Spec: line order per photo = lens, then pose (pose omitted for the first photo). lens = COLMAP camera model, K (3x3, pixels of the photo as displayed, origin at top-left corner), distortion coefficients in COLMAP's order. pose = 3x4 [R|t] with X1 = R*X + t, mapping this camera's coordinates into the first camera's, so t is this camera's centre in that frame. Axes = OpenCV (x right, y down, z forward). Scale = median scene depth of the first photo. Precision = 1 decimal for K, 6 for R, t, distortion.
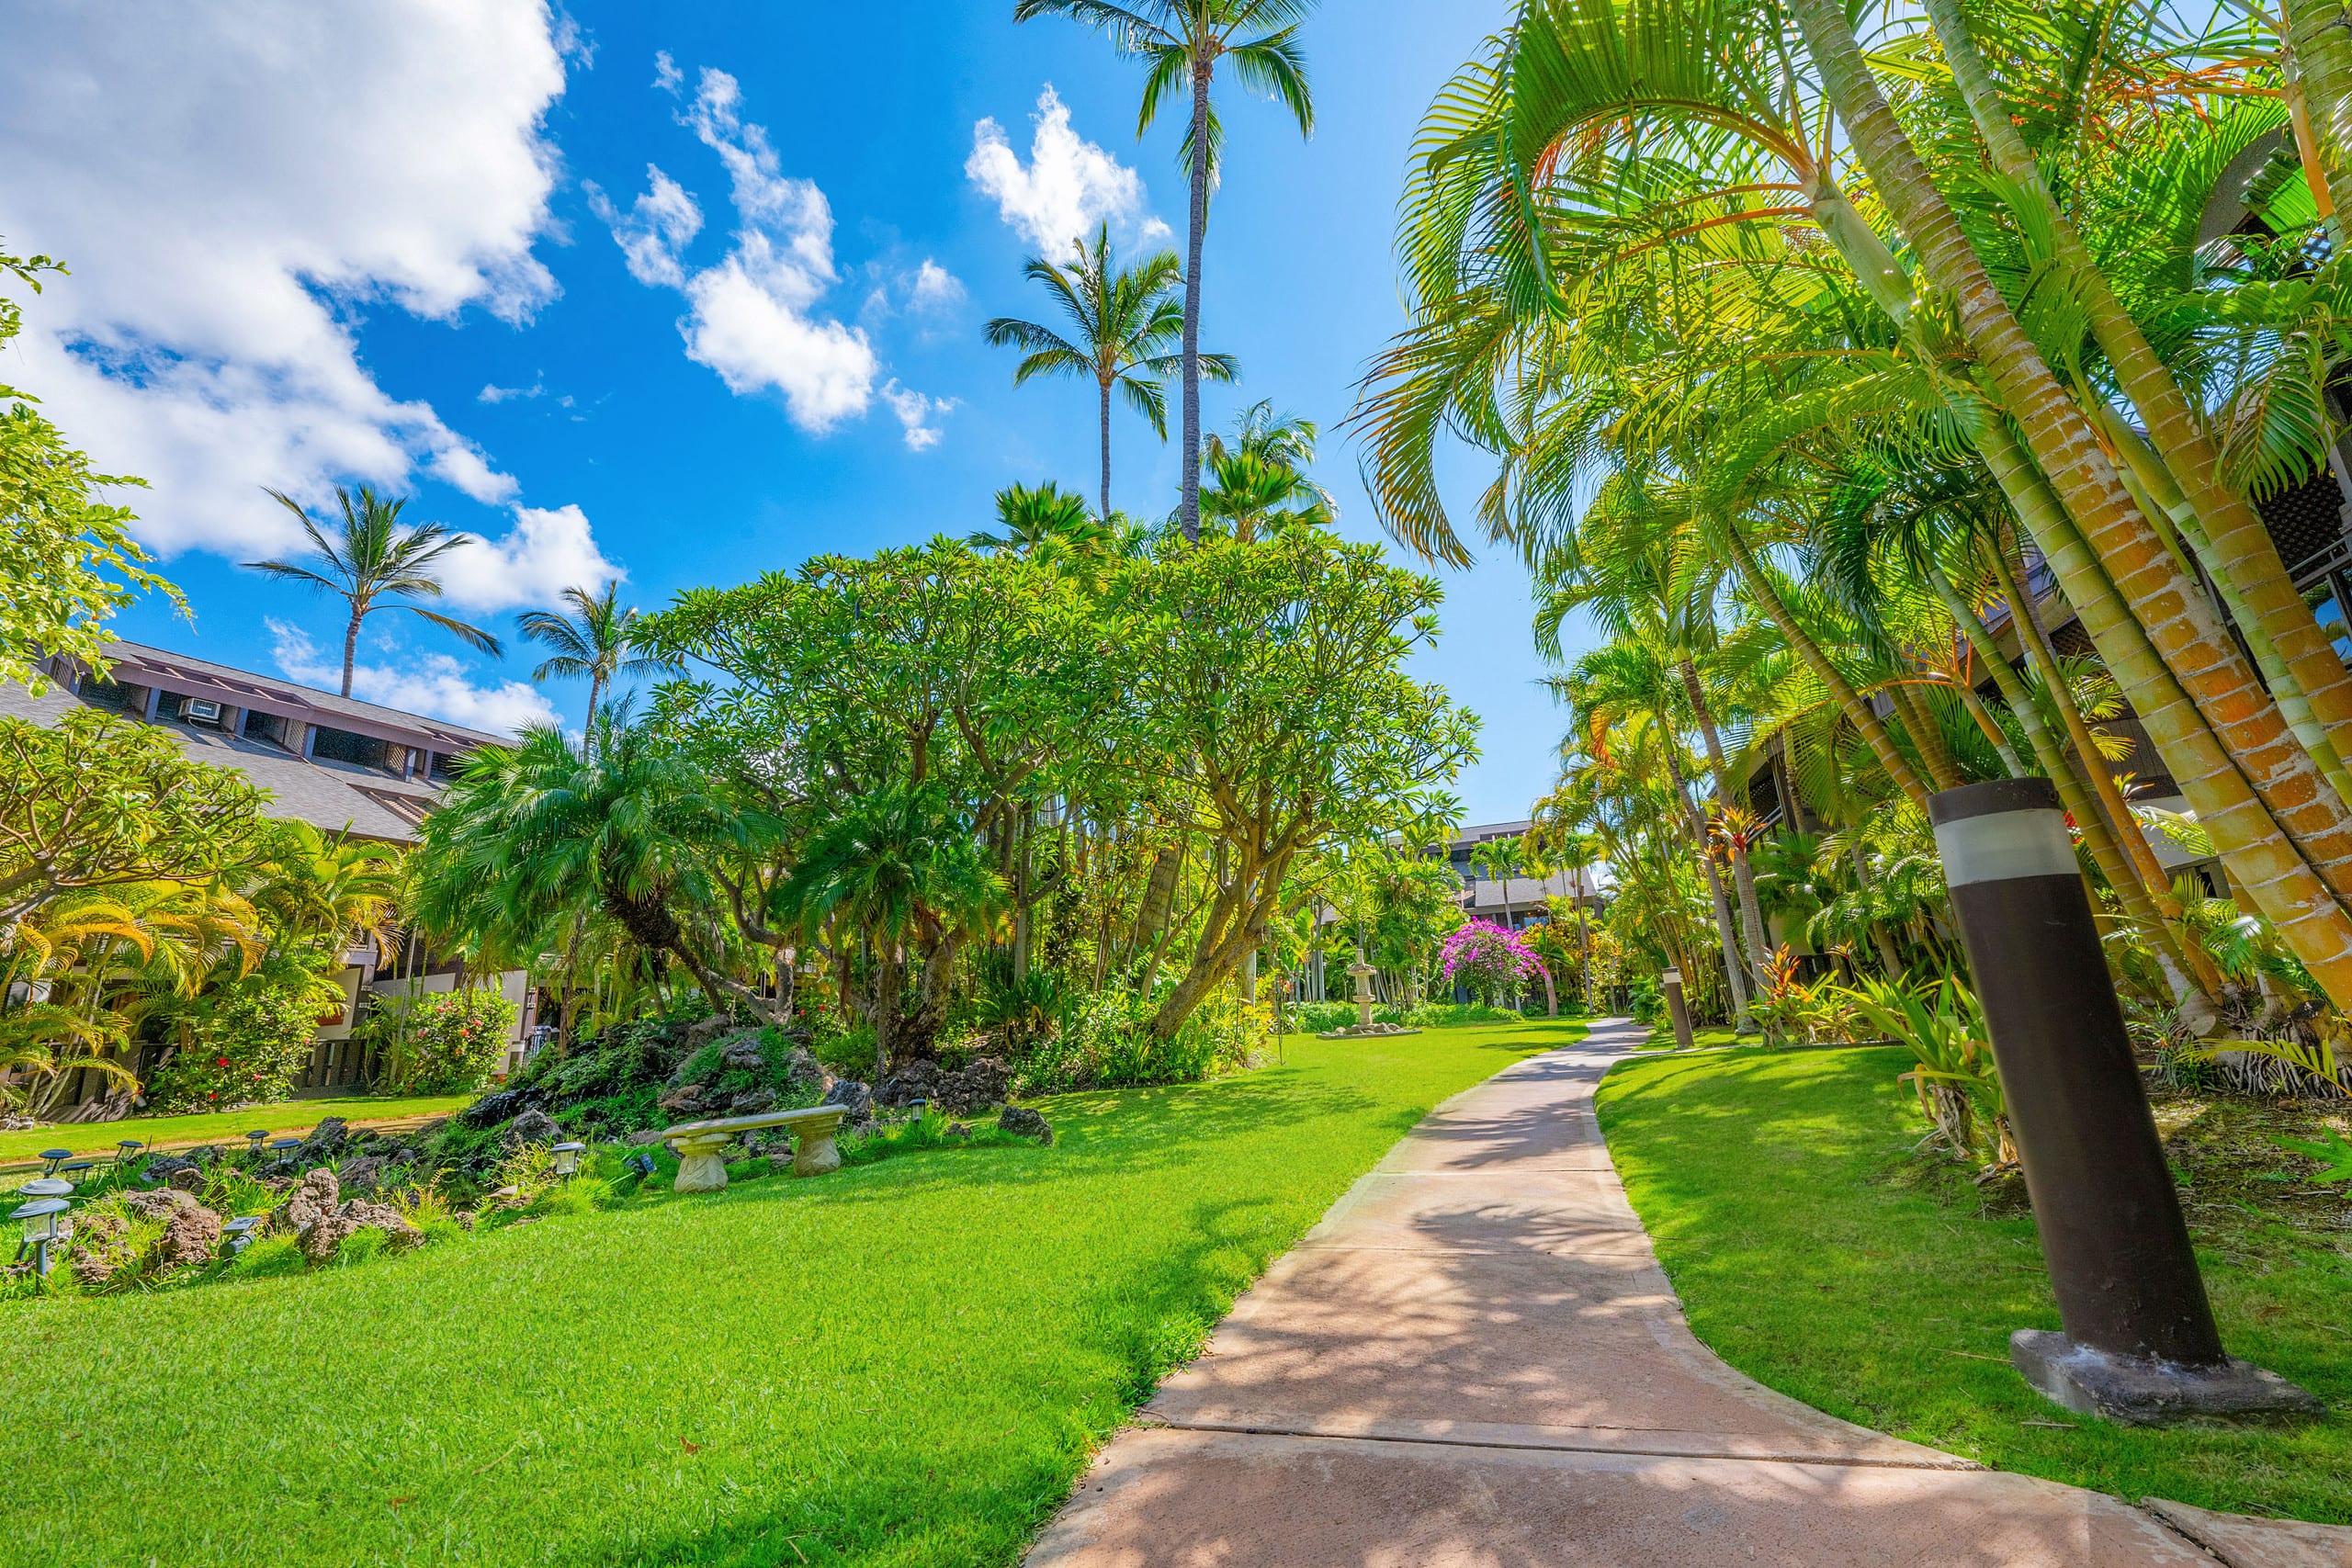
lens RADIAL K [[929.4, 0, 1172.2], [0, 929.4, 790.1], [0, 0, 1]] dist [-0.000453, 0.000302]
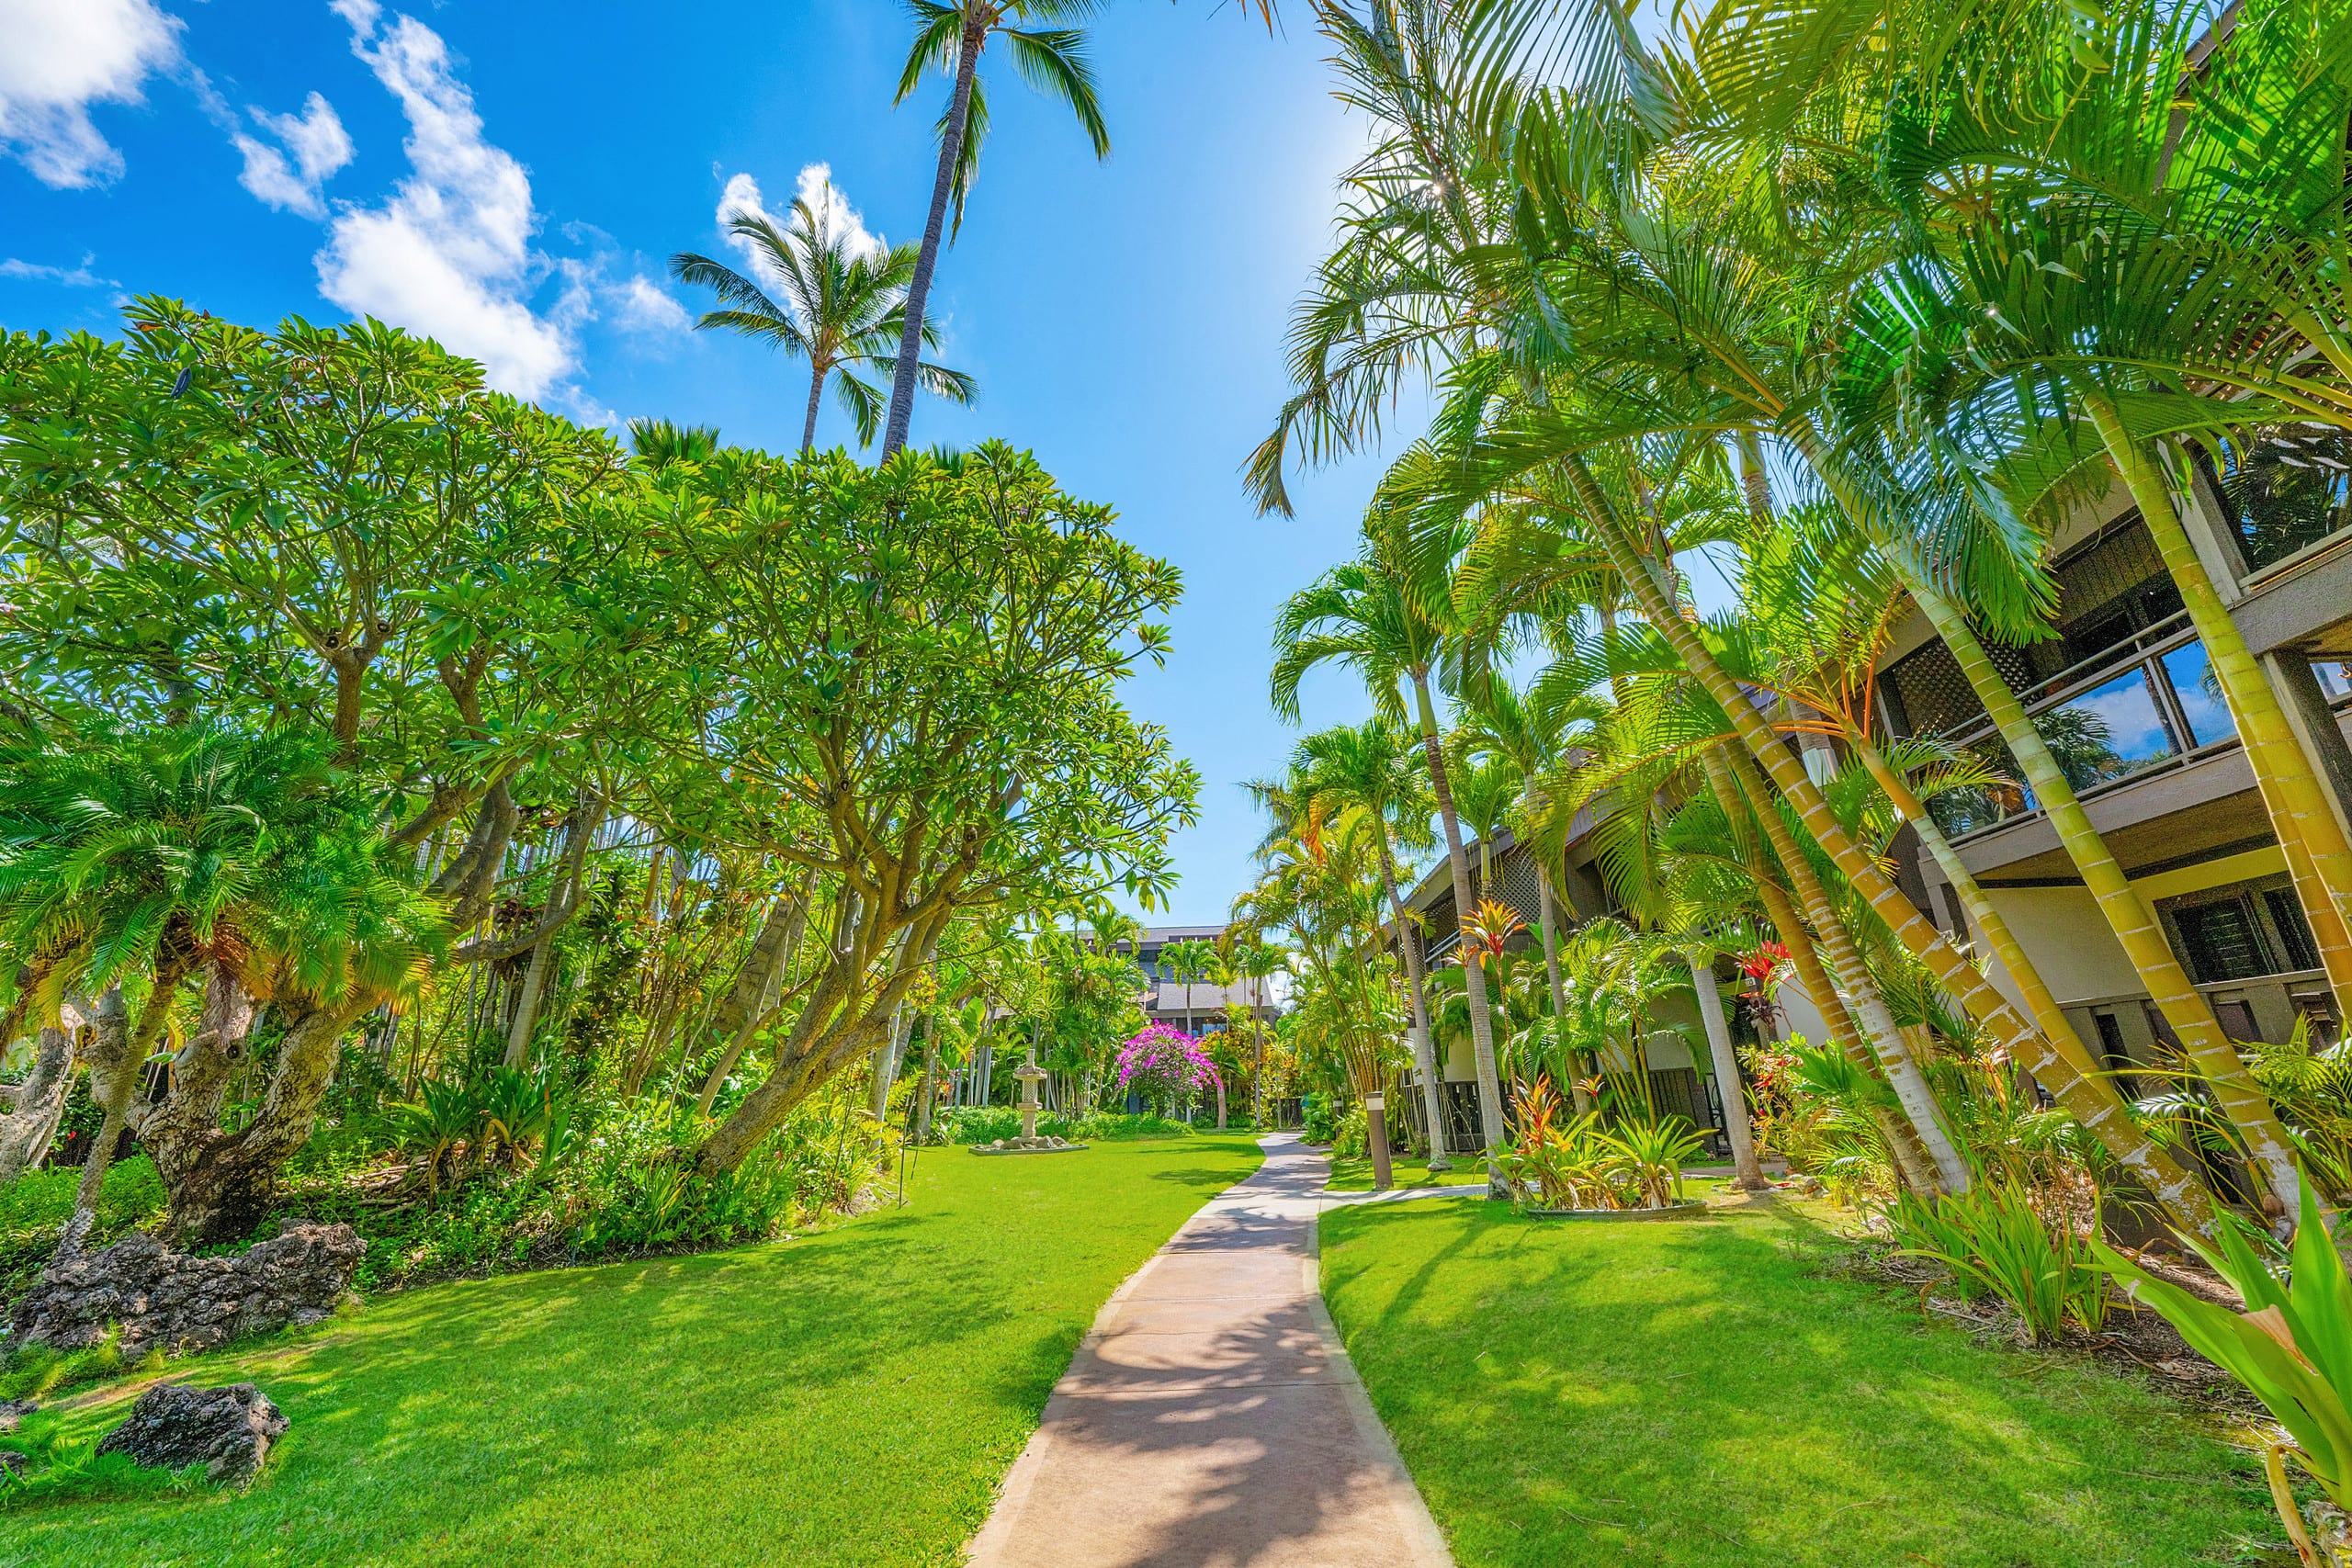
lens RADIAL K [[929.4, 0, 1171.0], [0, 929.4, 792.1], [0, 0, 1]] dist [-0.000453, 0.000302]
pose [[0.943353, 0.135202, 0.302995, 0.054648], [-0.105316, 0.988001, -0.112970, 0.032057], [-0.314633, 0.074660, 0.946273, 0.215854]]
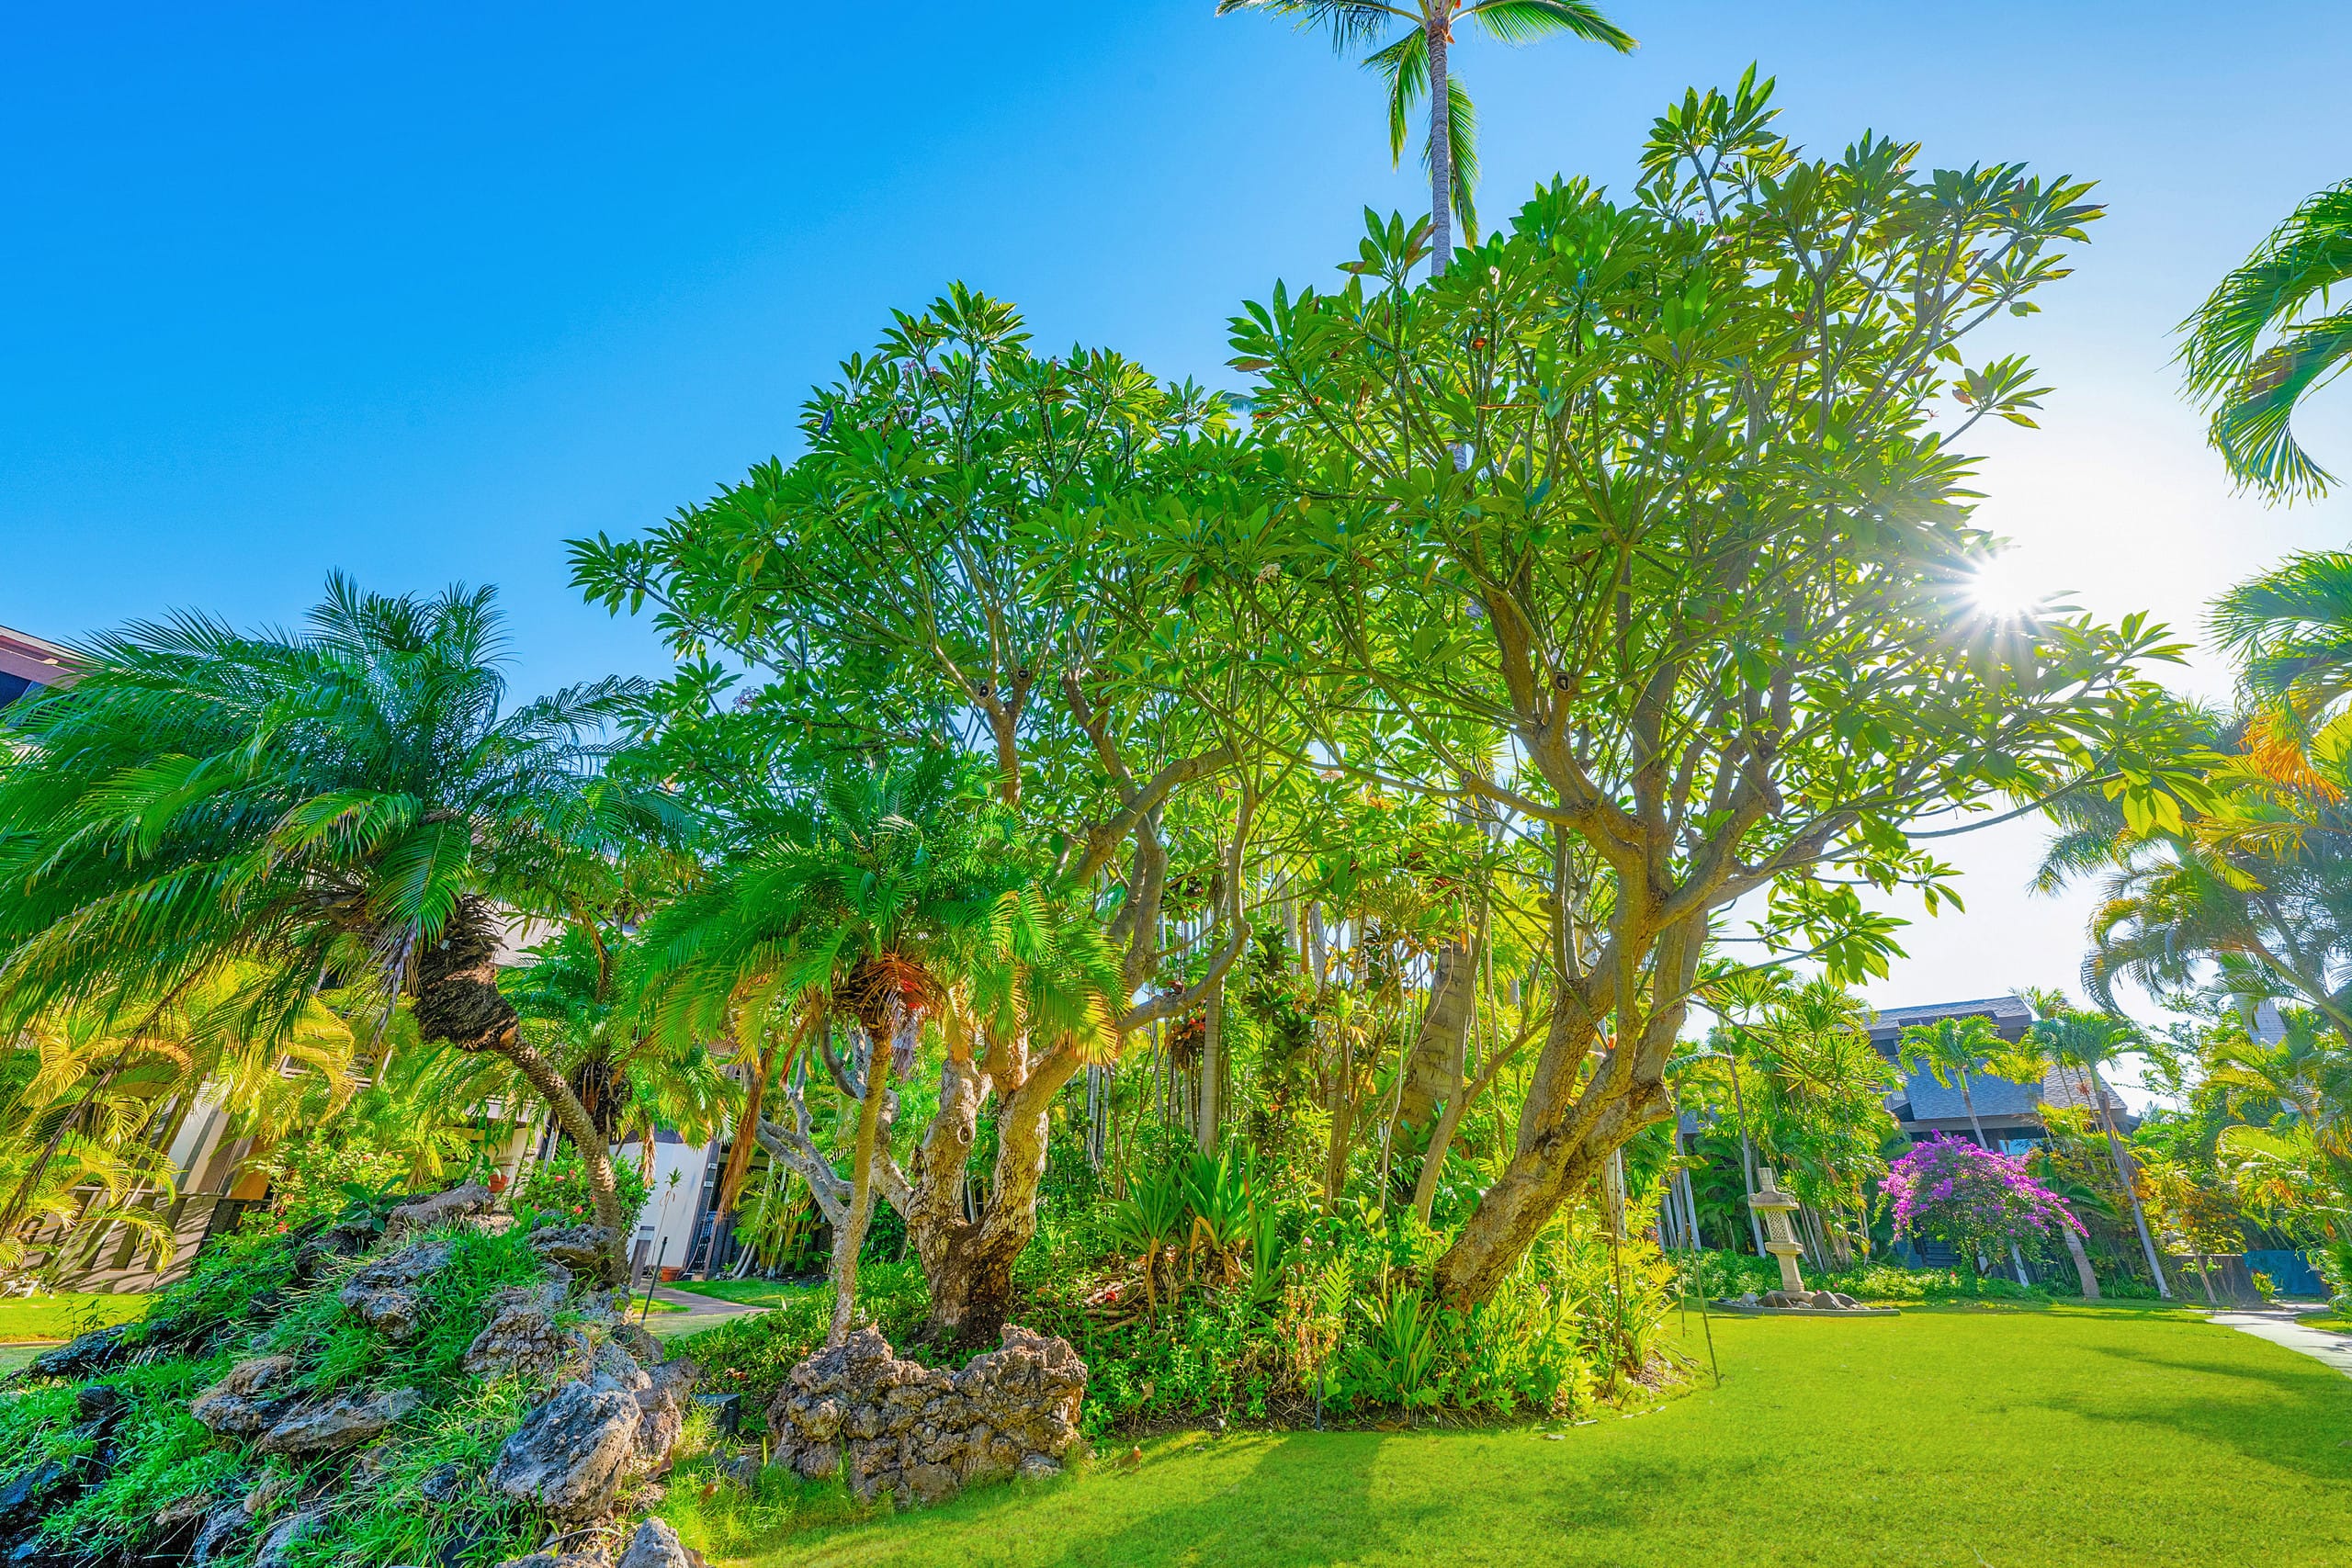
lens RADIAL K [[929.4, 0, 1173.6], [0, 929.4, 790.3], [0, 0, 1]] dist [-0.000453, 0.000302]
pose [[0.956987, -0.063523, -0.283092, 0.000478], [0.002349, 0.977402, -0.211378, 0.094764], [0.290122, 0.201621, 0.935510, 0.403586]]
